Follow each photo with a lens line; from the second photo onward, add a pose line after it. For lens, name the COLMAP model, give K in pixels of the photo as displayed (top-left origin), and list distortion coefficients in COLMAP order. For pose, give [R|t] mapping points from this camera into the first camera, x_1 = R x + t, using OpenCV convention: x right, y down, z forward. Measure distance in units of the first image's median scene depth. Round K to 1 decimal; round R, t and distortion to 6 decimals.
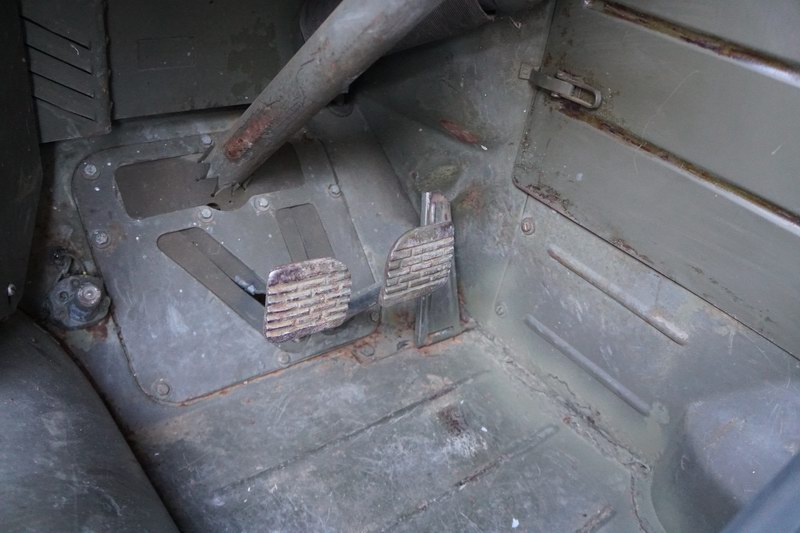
lens RADIAL K [[685.8, 0, 401.5], [0, 685.8, 263.0], [0, 0, 1]] dist [-0.123799, 0.031947]
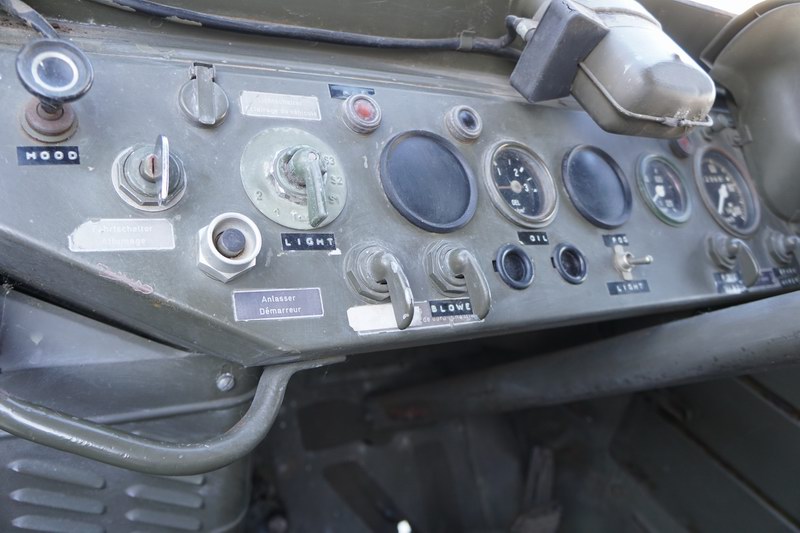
lens RADIAL K [[685.8, 0, 394.7], [0, 685.8, 266.4], [0, 0, 1]] dist [-0.123799, 0.031947]
pose [[0.986236, 0.117492, -0.116333, -0.123978], [-0.132450, 0.982557, -0.130530, -0.255794], [0.098968, 0.144142, 0.984596, -0.284259]]
